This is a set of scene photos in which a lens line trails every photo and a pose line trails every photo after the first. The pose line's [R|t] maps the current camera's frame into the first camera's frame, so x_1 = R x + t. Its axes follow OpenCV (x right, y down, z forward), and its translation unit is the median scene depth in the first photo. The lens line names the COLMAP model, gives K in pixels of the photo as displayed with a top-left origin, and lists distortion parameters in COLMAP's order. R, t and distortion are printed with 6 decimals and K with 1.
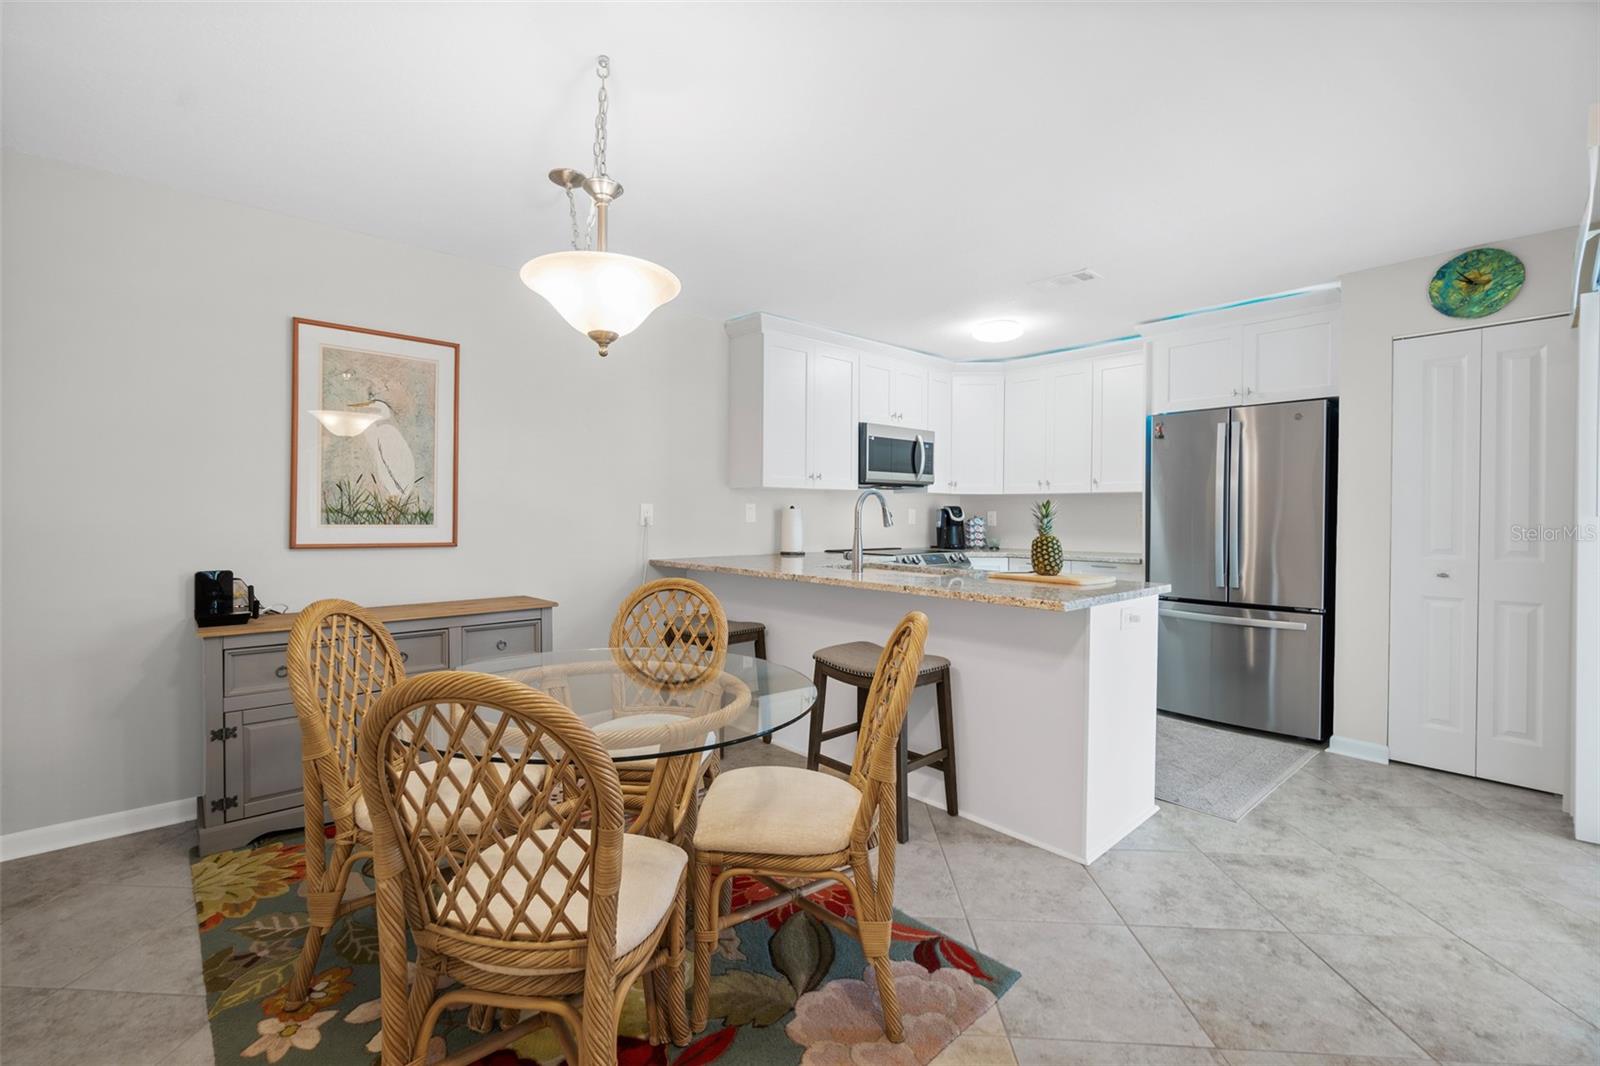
lens RADIAL K [[691.4, 0, 774.3], [0, 691.4, 526.3], [0, 0, 1]] dist [-0.017950, 0.004660]
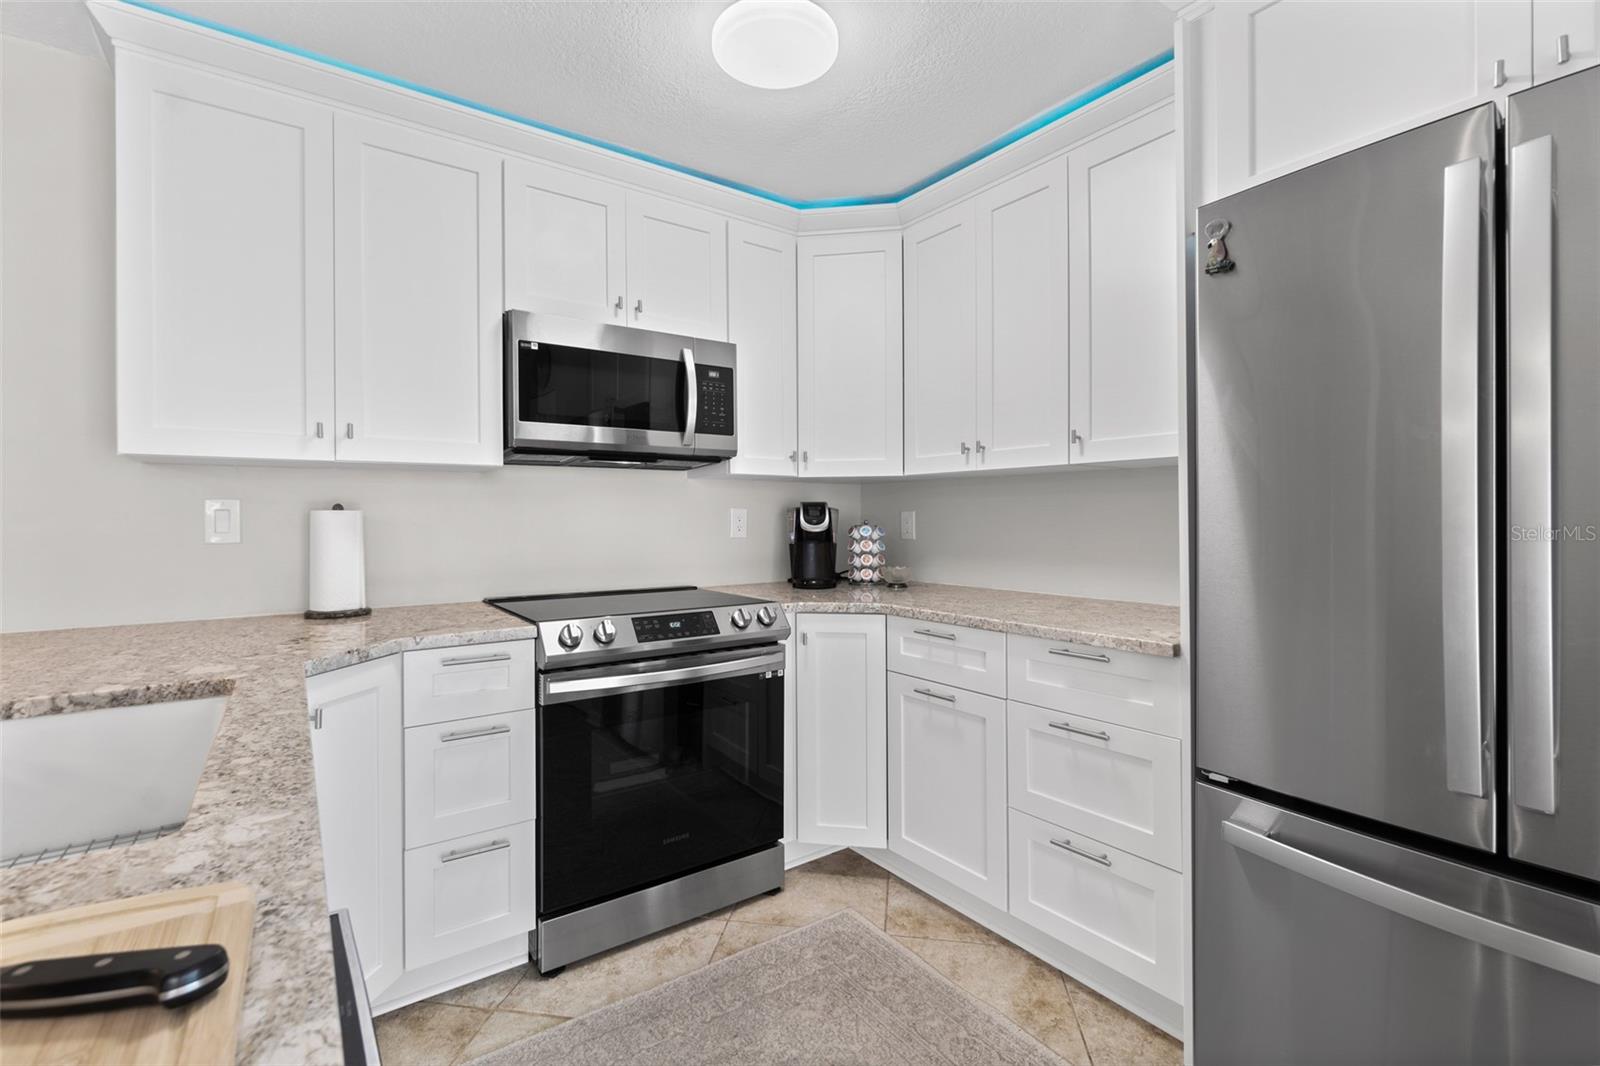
lens RADIAL K [[691.4, 0, 787.4], [0, 691.4, 521.6], [0, 0, 1]] dist [-0.017950, 0.004660]
pose [[0.994691, -0.010243, -0.102398, 0.457420], [0.009166, 0.999898, -0.010980, -0.014620], [0.102500, 0.009983, 0.994683, 0.776648]]
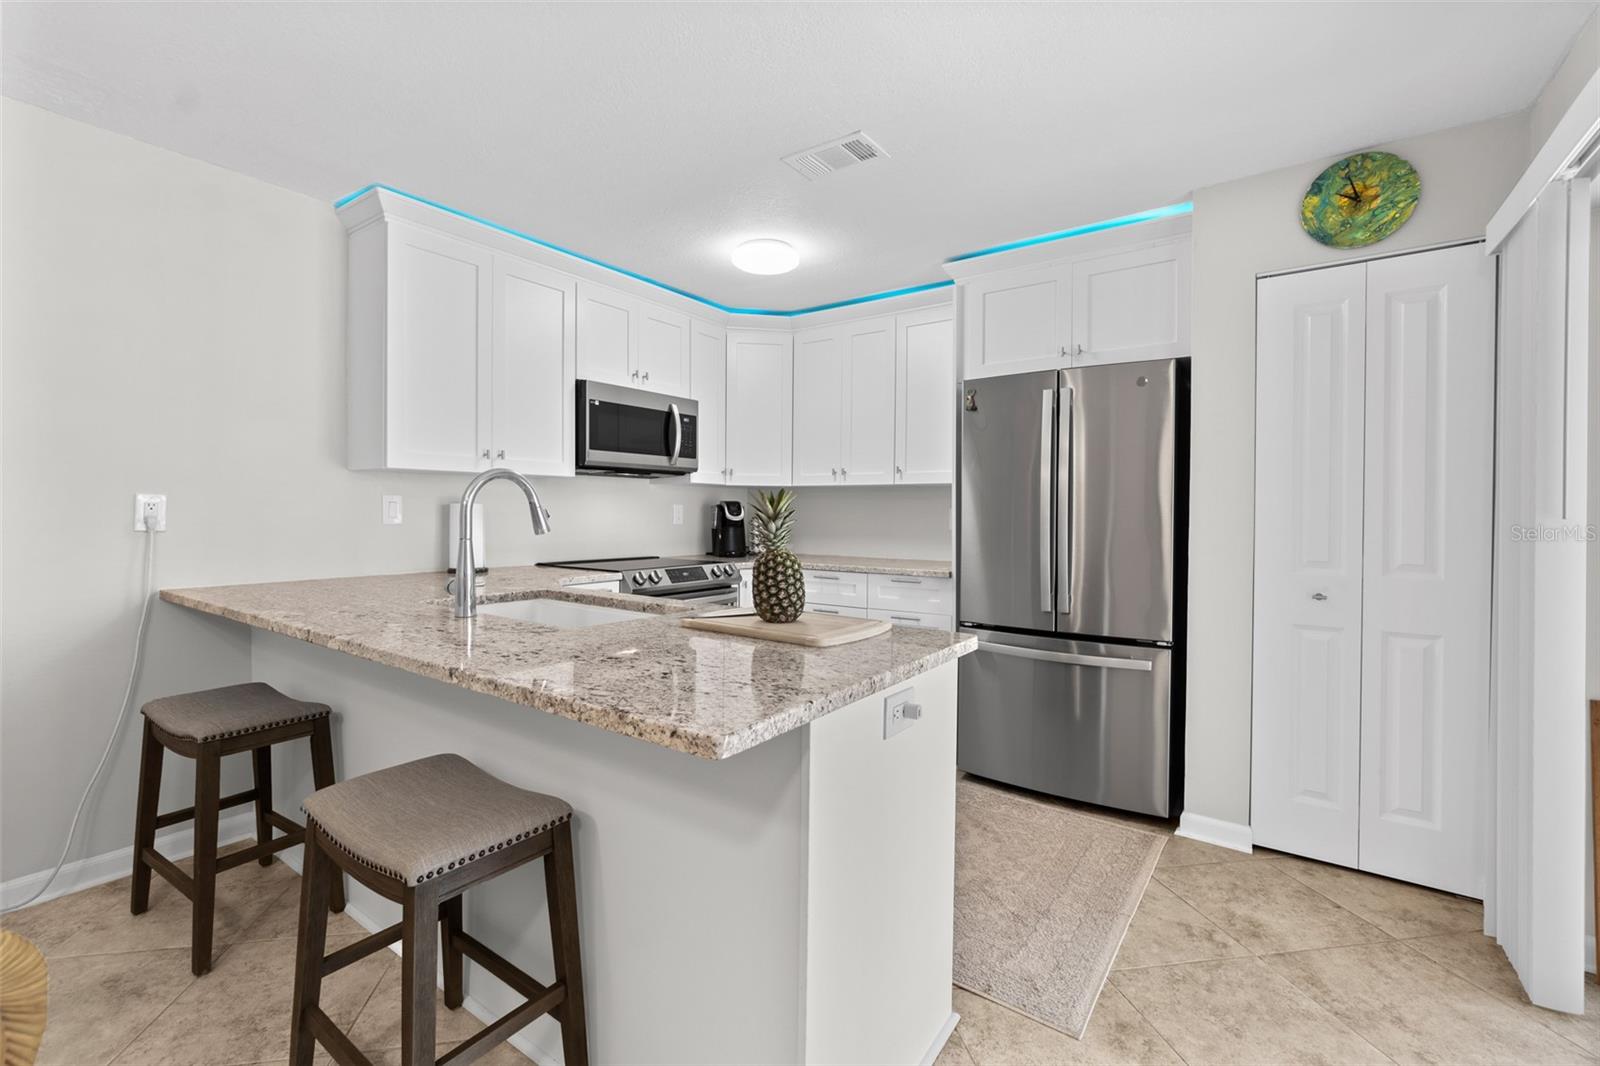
lens RADIAL K [[691.4, 0, 786.0], [0, 691.4, 522.9], [0, 0, 1]] dist [-0.017950, 0.004660]
pose [[0.974083, -0.002436, 0.226178, 0.226431], [0.002104, 0.999996, 0.001708, -0.009447], [-0.226181, -0.001188, 0.974084, 0.368374]]
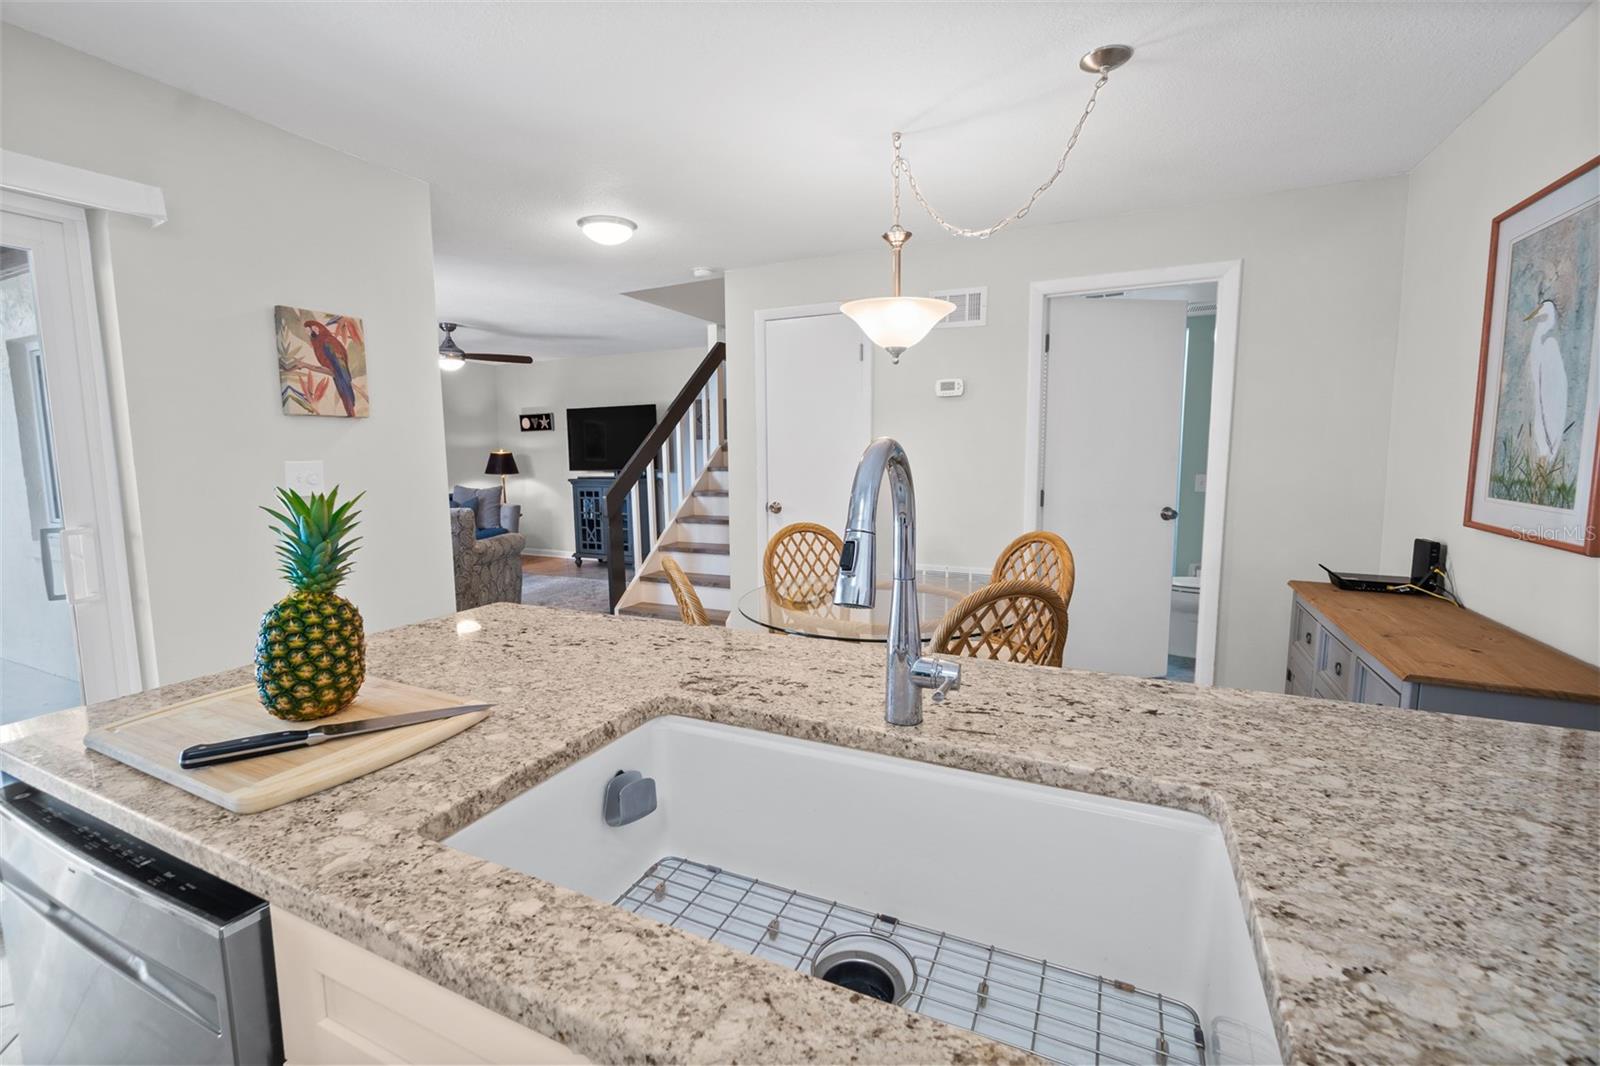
lens RADIAL K [[691.4, 0, 776.5], [0, 691.4, 522.8], [0, 0, 1]] dist [-0.017950, 0.004660]
pose [[-0.922769, 0.045283, -0.382683, 0.260812], [0.000684, 0.993263, 0.115882, -0.049817], [0.385352, 0.106671, -0.916583, 1.143951]]
